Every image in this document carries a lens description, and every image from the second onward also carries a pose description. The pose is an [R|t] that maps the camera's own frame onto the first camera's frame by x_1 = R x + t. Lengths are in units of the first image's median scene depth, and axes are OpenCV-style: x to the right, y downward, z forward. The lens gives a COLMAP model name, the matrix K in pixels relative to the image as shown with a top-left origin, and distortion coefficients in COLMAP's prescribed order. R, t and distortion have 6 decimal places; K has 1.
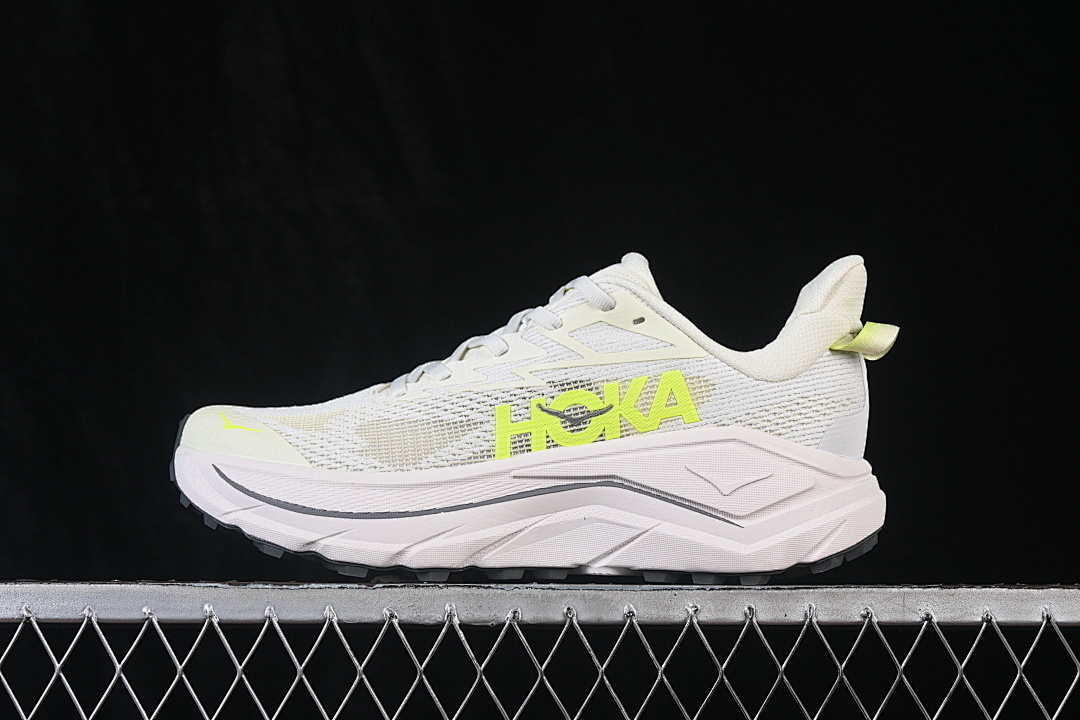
lens RADIAL K [[2405.5, 0, 530.6], [0, 2405.5, 354.8], [0, 0, 1]] dist [-0.001261, 0.000000]
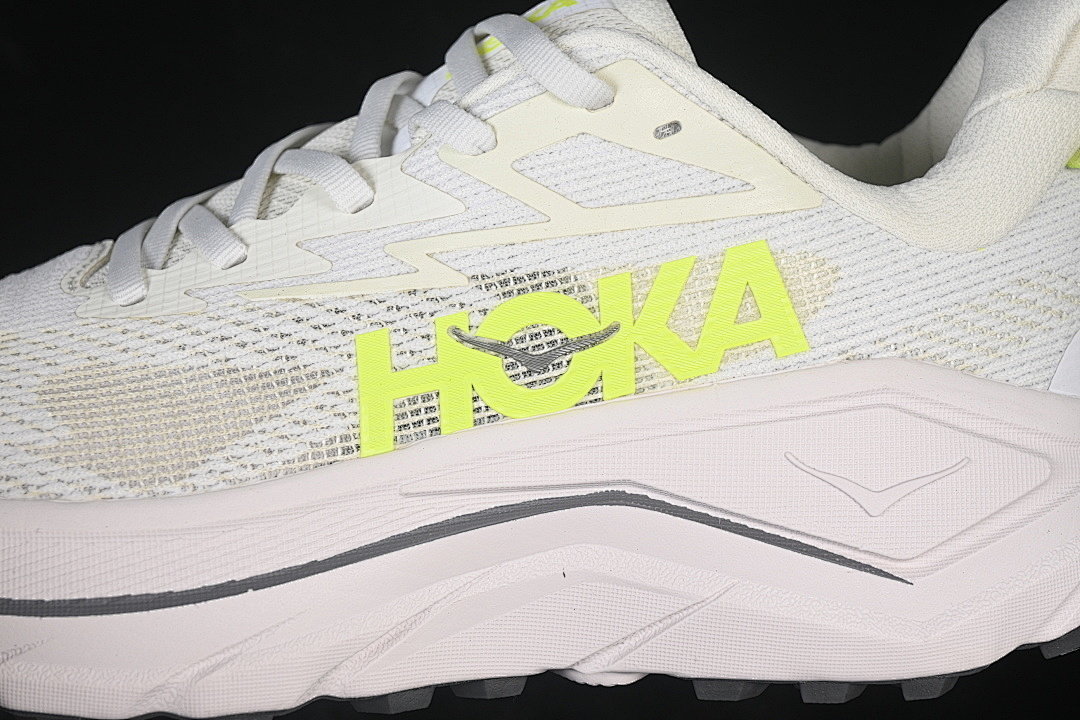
lens RADIAL K [[2405.5, 0, 543.2], [0, 2405.5, 359.4], [0, 0, 1]] dist [-0.001261, 0.000000]
pose [[0.990189, -0.049258, 0.130767, -0.038747], [0.020643, 0.977105, 0.211752, -0.067918], [-0.138204, -0.206975, 0.968536, 0.565673]]
